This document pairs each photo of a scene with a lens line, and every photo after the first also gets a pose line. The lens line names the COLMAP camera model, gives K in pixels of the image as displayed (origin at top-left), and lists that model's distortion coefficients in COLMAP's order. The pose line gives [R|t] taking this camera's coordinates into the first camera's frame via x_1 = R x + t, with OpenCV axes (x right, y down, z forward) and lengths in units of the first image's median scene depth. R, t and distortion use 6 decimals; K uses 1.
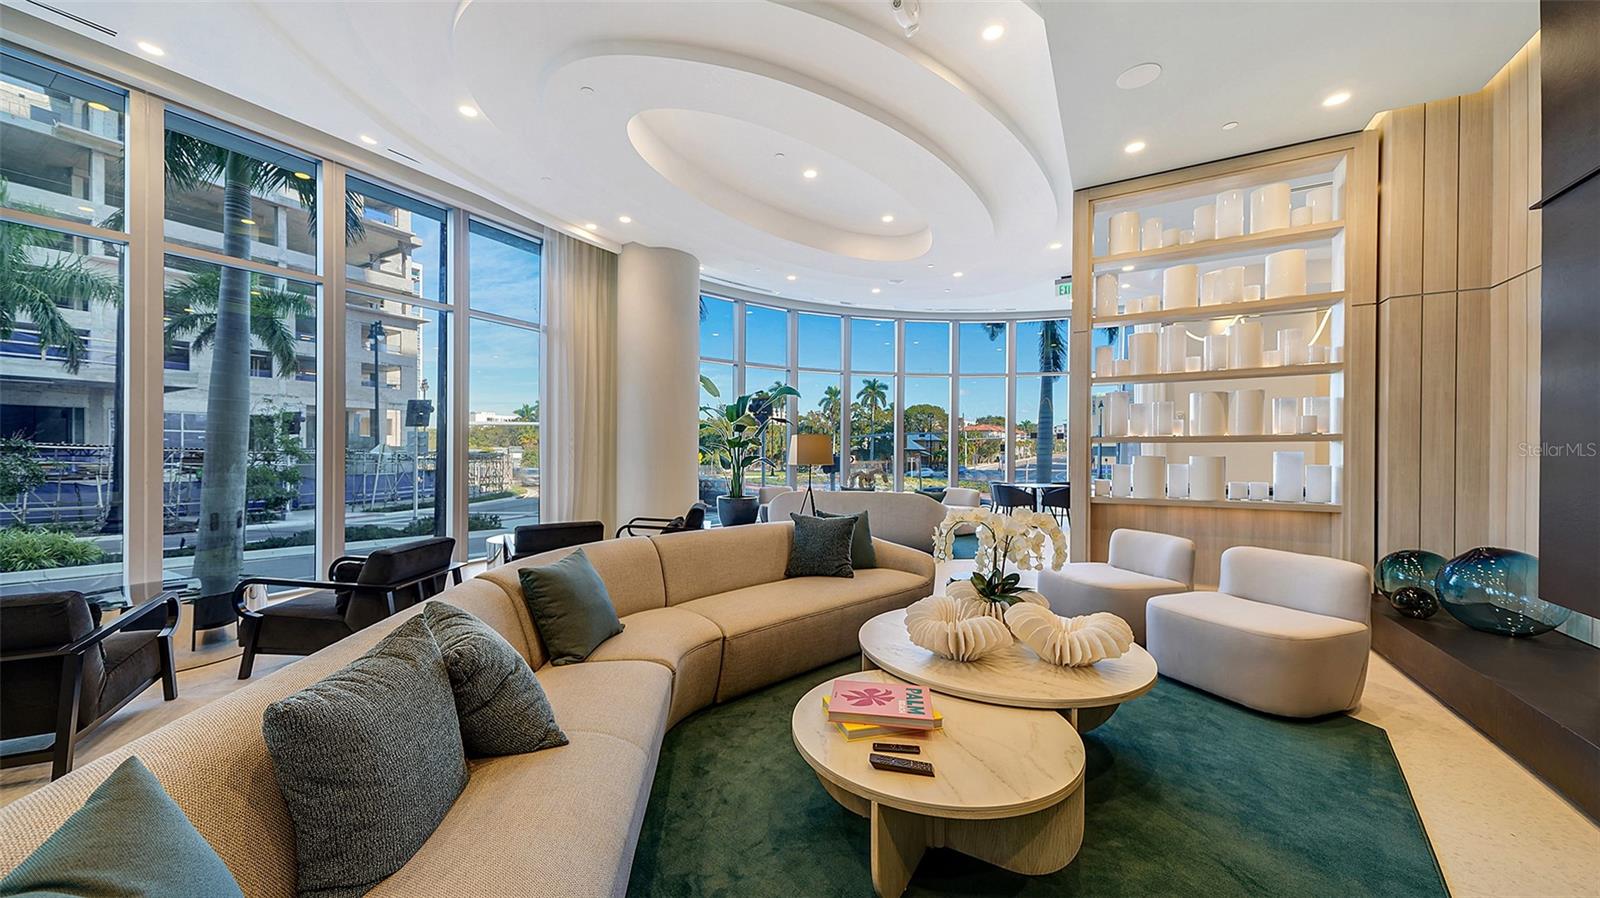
lens RADIAL K [[573.3, 0, 805.7], [0, 573.3, 453.0], [0, 0, 1]] dist [0.012354, -0.000079]
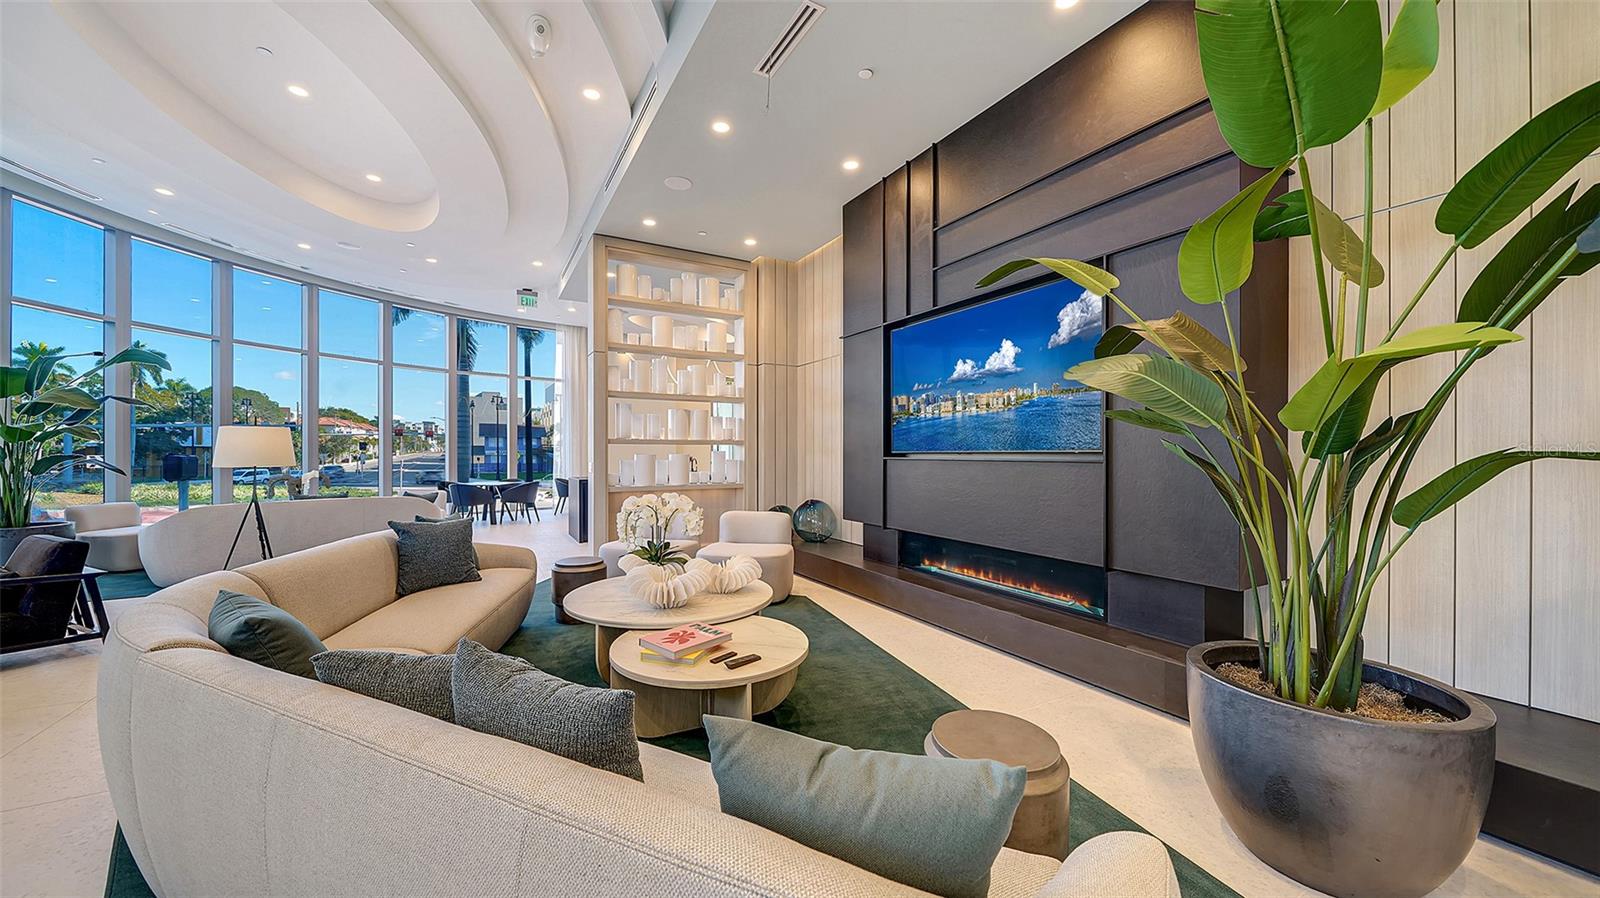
lens RADIAL K [[554.6, 0, 793.7], [0, 554.6, 452.3], [0, 0, 1]] dist [-0.000137, -0.000069]
pose [[0.519167, 0.001078, 0.854672, -0.346021], [-0.001488, 0.999999, -0.000357, 0.001111], [-0.854672, -0.001087, 0.519168, 0.050092]]
